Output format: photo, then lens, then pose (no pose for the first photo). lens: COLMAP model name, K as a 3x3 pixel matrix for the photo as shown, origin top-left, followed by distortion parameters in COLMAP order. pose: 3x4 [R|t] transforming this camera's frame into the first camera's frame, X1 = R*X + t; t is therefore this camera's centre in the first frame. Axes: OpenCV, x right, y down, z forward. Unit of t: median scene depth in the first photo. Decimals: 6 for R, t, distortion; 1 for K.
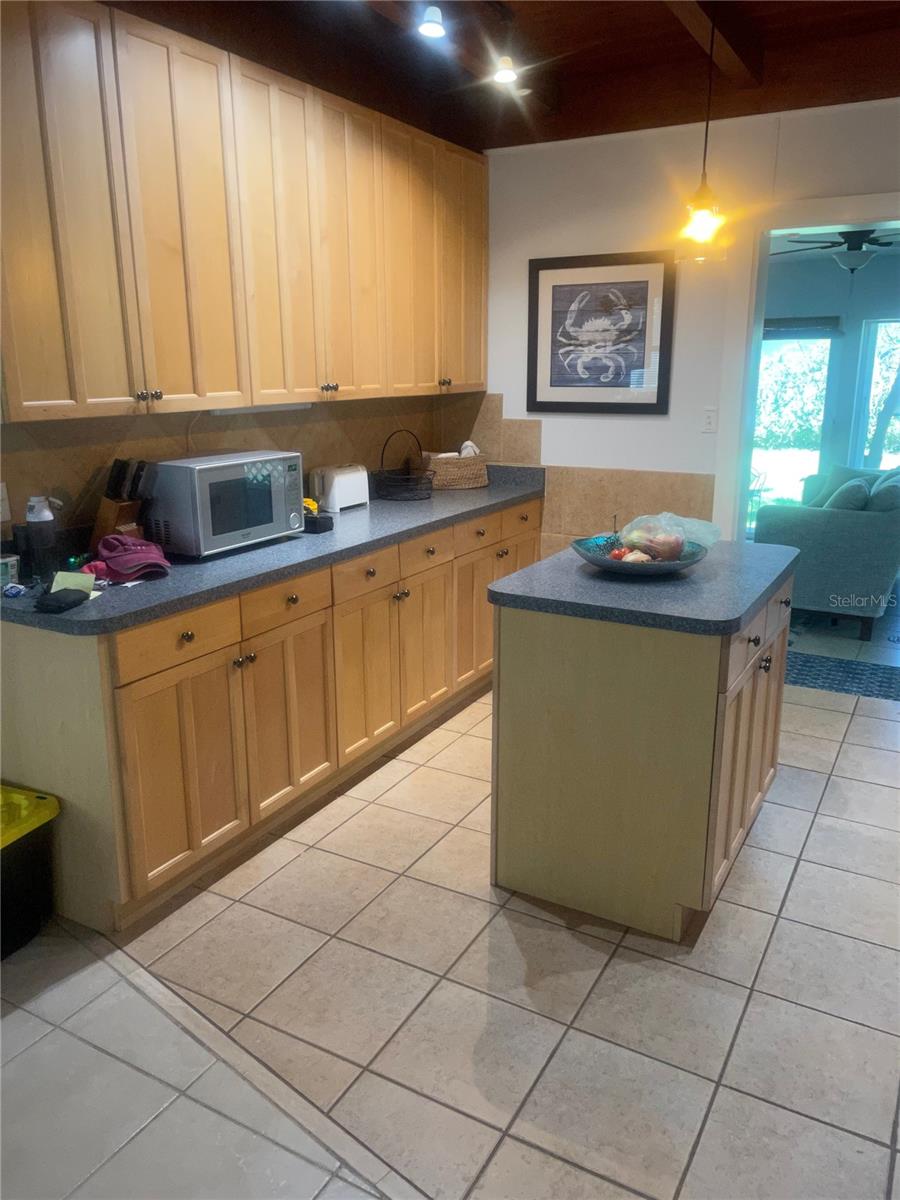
lens RADIAL K [[909.6, 0, 451.3], [0, 909.6, 599.8], [0, 0, 1]] dist [0.058256, -0.065810]
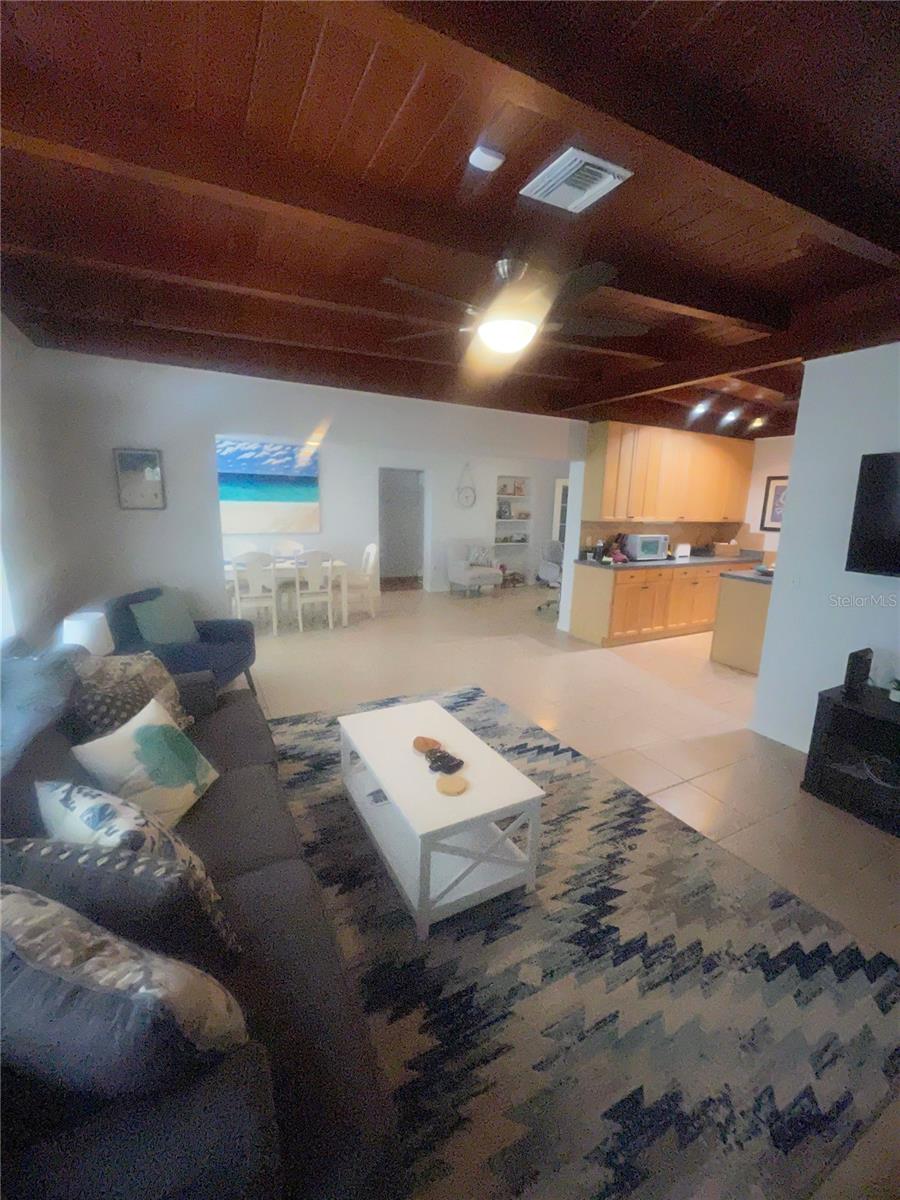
lens RADIAL K [[491.9, 0, 446.8], [0, 491.9, 590.3], [0, 0, 1]] dist [-0.001687, 0.000575]
pose [[0.839306, 0.127510, -0.528495, 0.157360], [-0.168980, 0.985142, -0.030671, 0.274585], [0.516732, 0.115048, 0.848382, -1.119654]]
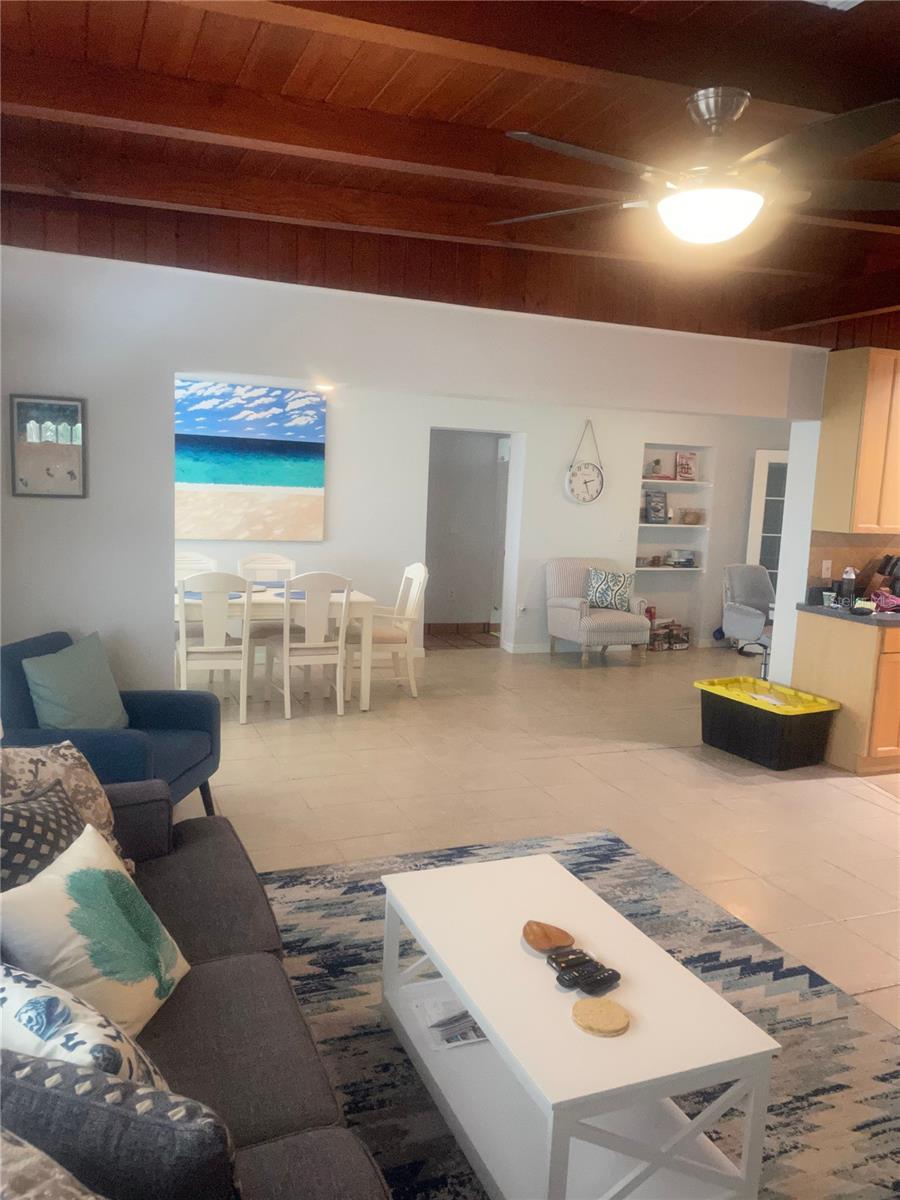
lens RADIAL K [[909.6, 0, 438.5], [0, 909.6, 576.4], [0, 0, 1]] dist [0.058256, -0.065810]
pose [[0.775765, 0.107862, -0.621735, 0.139222], [-0.206611, 0.974389, -0.088754, 0.281171], [0.596239, 0.197310, 0.778183, -1.180834]]
